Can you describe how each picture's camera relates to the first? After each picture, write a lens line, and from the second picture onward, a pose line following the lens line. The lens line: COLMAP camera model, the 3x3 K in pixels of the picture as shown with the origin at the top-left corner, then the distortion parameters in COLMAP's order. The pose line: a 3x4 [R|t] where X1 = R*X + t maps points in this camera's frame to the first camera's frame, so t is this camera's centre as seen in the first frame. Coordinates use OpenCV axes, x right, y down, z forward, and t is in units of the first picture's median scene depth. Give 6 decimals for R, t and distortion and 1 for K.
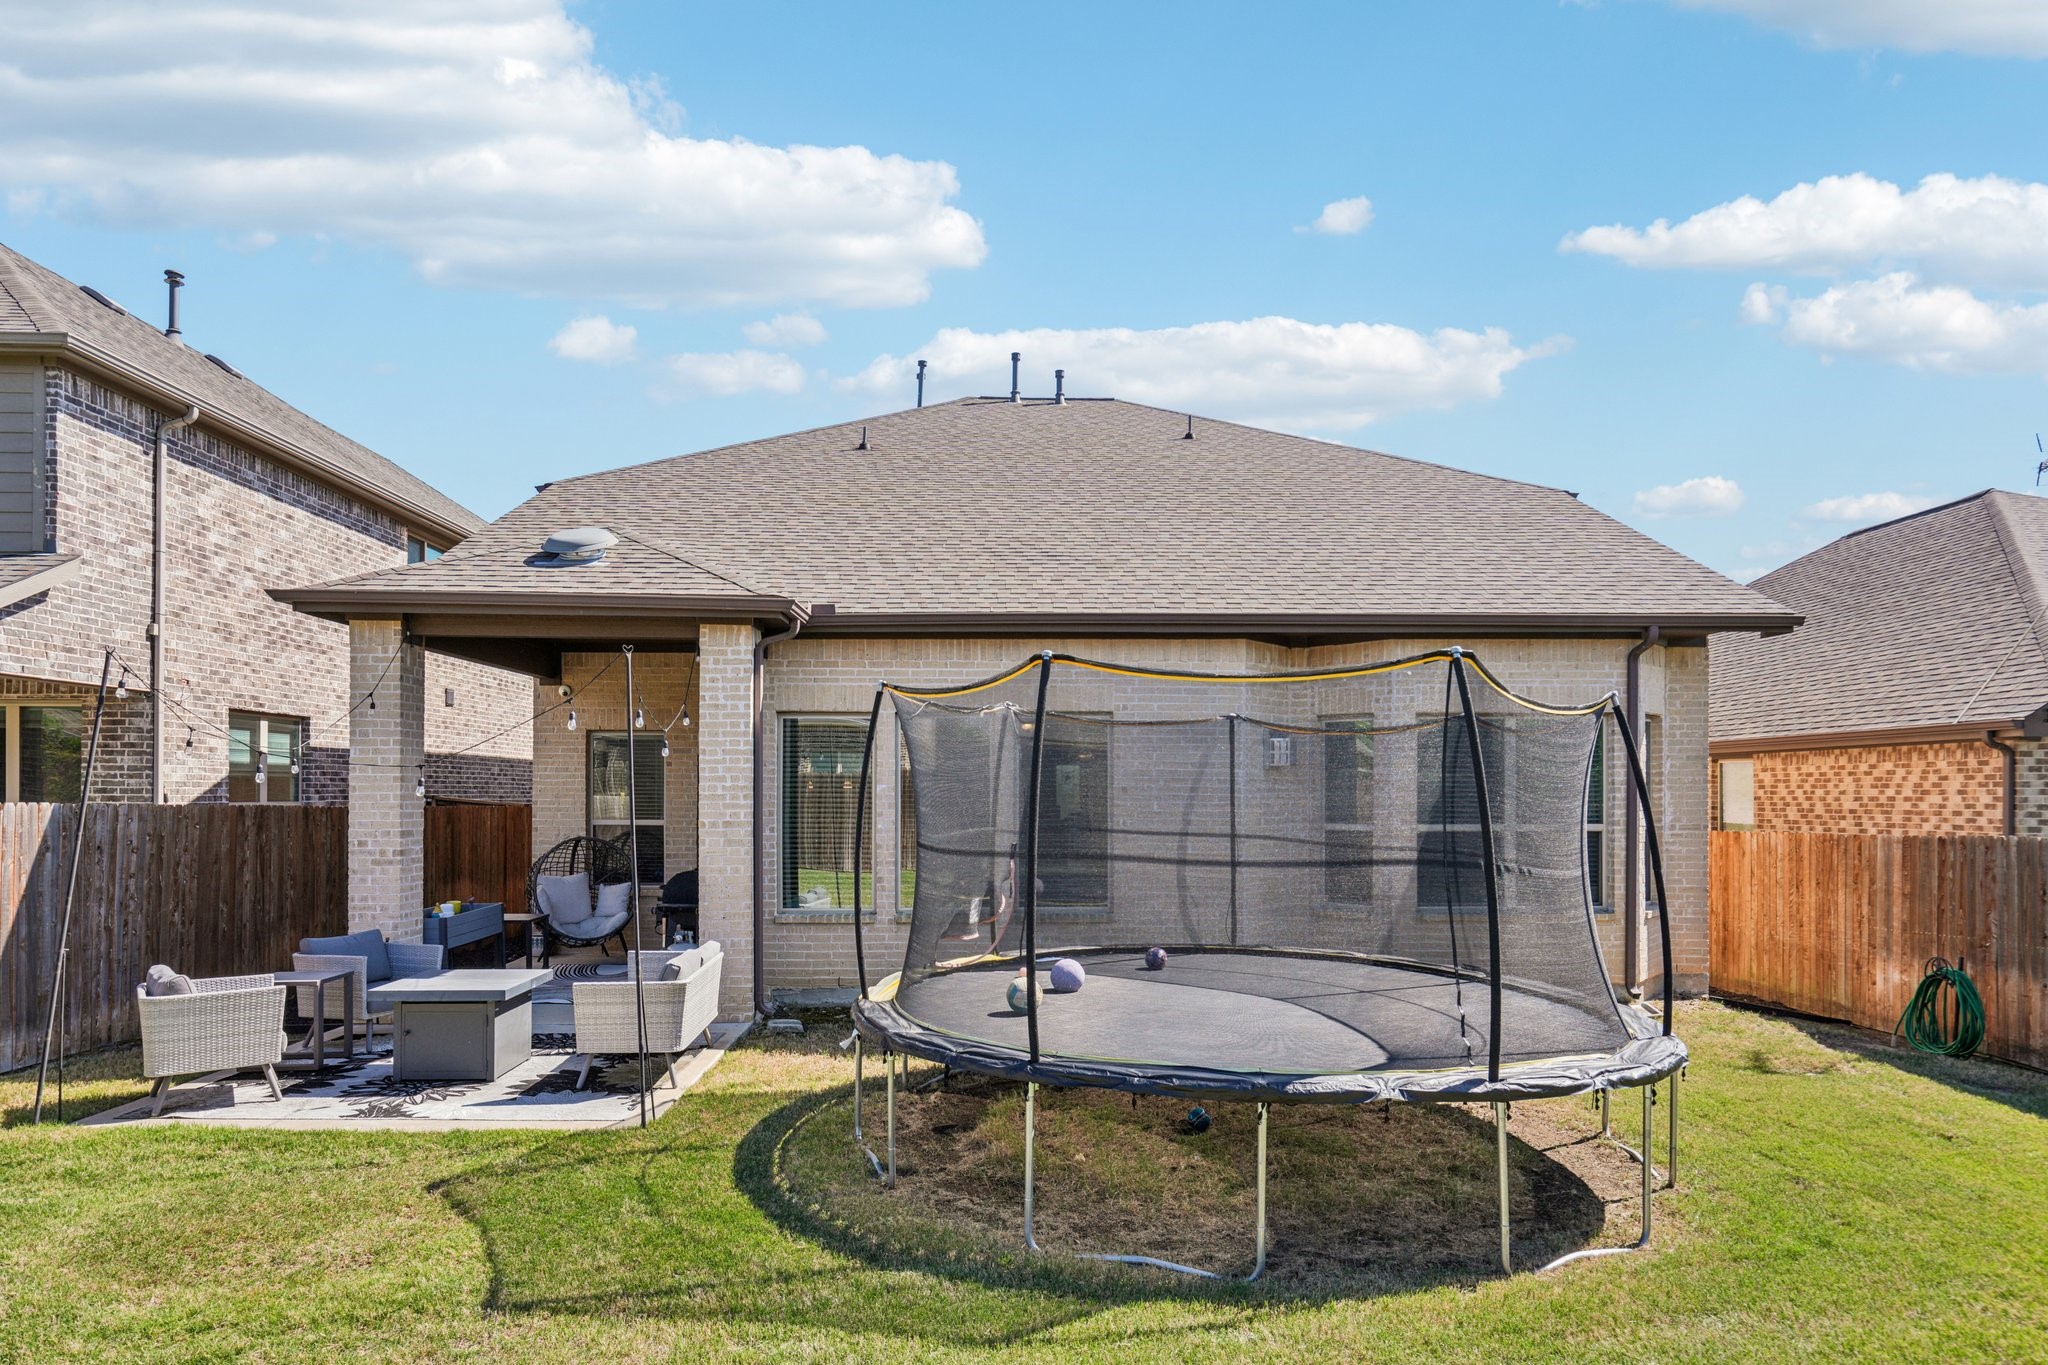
lens RADIAL K [[1151.7, 0, 1001.8], [0, 1151.7, 787.6], [0, 0, 1]] dist [0.008142, -0.000011]
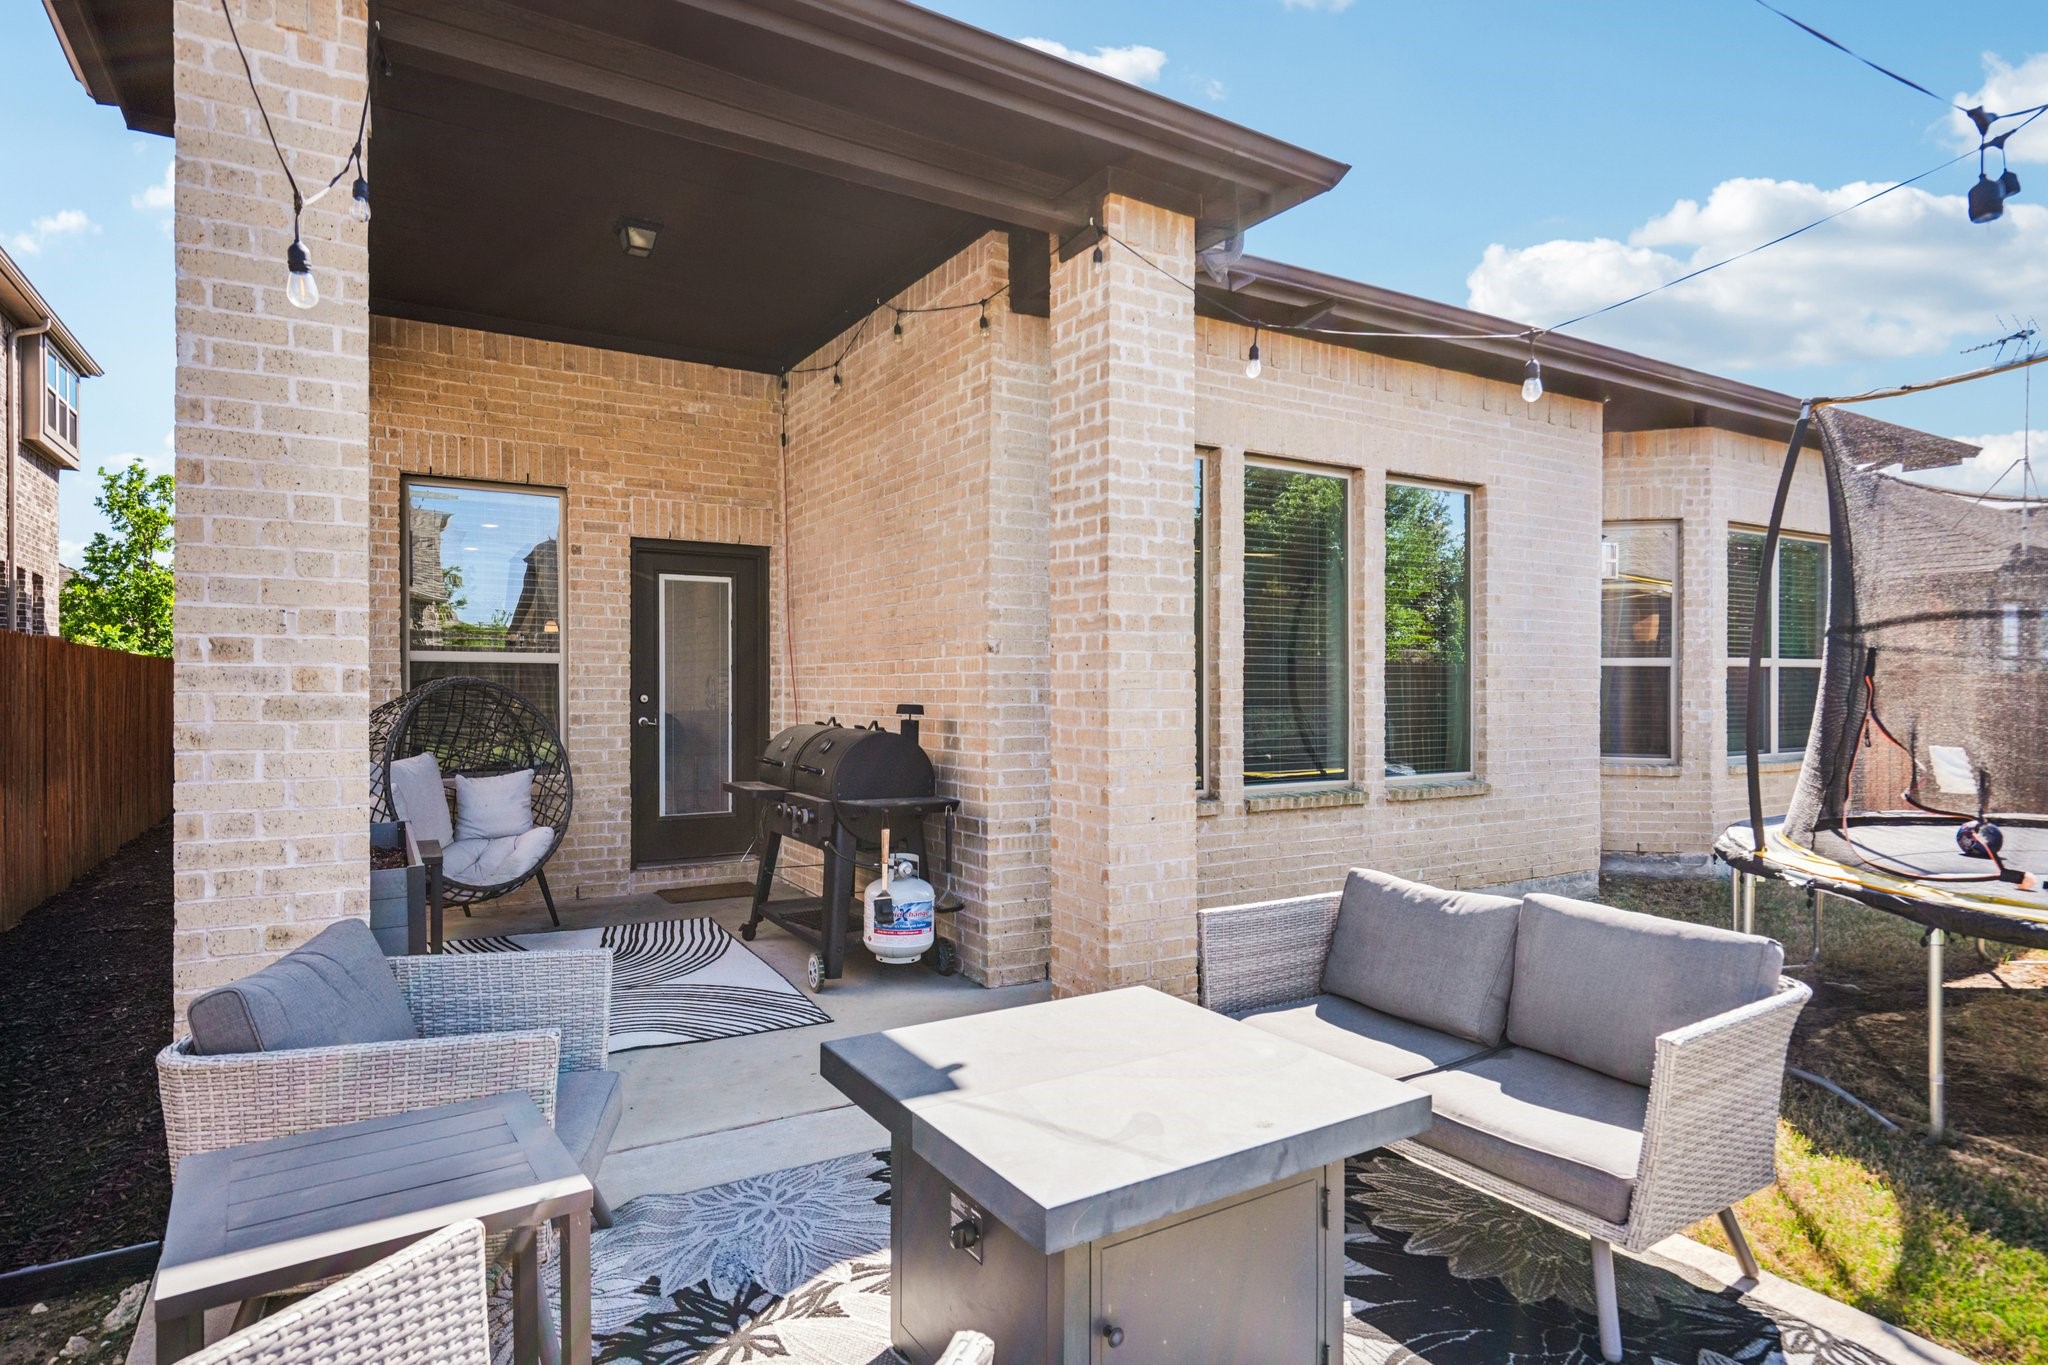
lens RADIAL K [[1107.7, 0, 1042.7], [0, 1107.7, 678.3], [0, 0, 1]] dist [0.001567, 0.001437]
pose [[0.867143, 0.003572, 0.498047, -0.463412], [-0.005084, 0.999986, 0.001680, 0.049443], [-0.498034, -0.003989, 0.867148, 0.569677]]
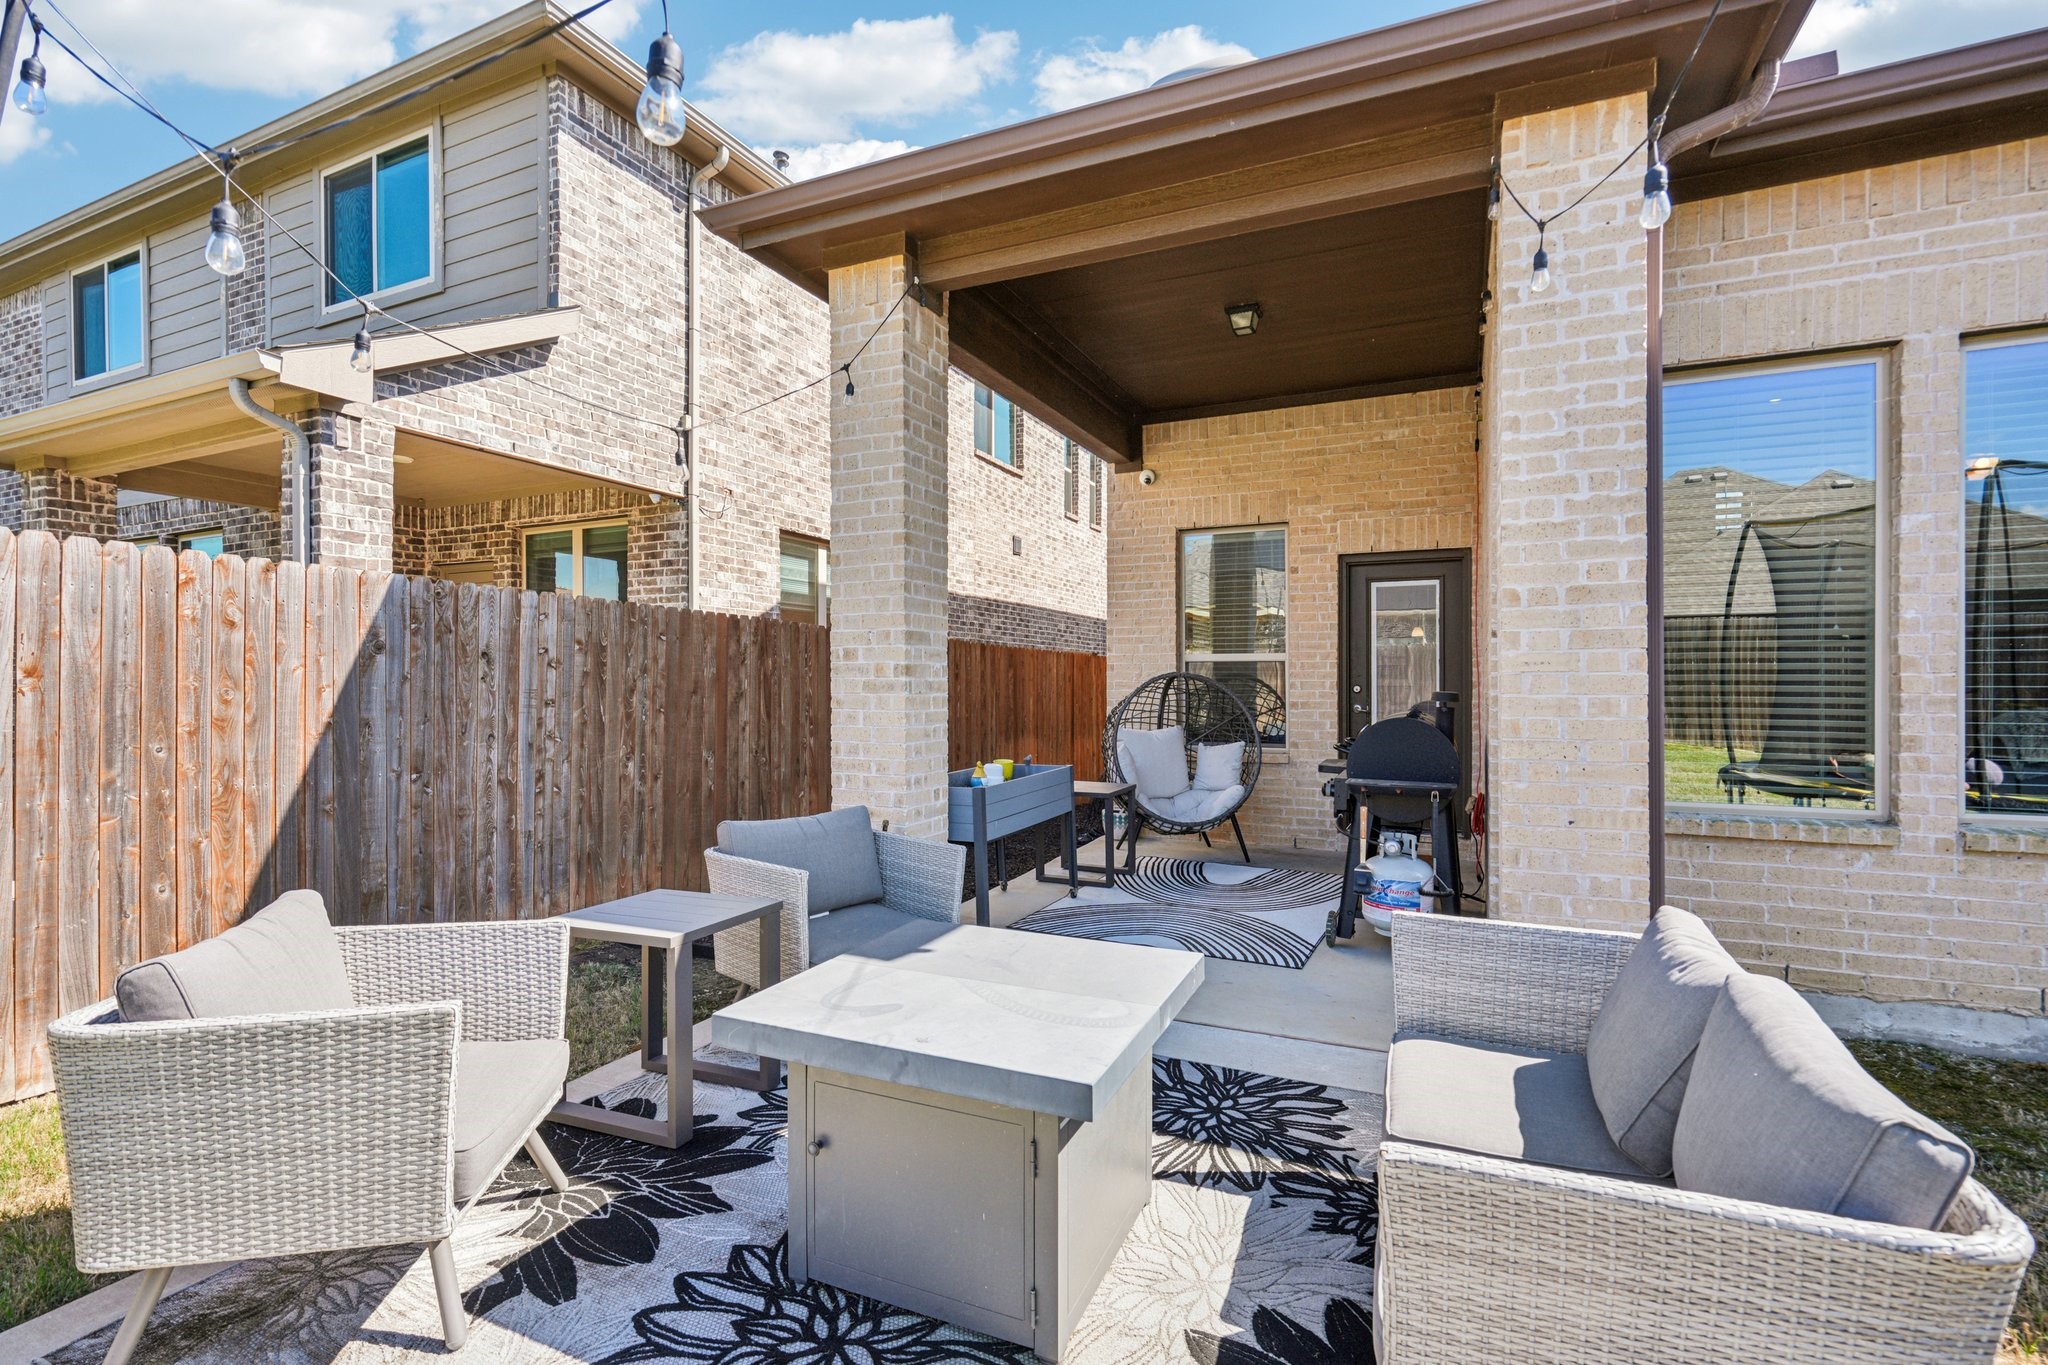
lens RADIAL K [[933.5, 0, 1015.1], [0, 933.5, 689.4], [0, 0, 1]] dist [-0.005991, 0.002328]
pose [[0.894241, 0.000266, -0.447585, -0.245447], [0.005859, 0.999907, 0.012300, 0.054912], [0.447547, -0.013621, 0.894157, 0.560798]]
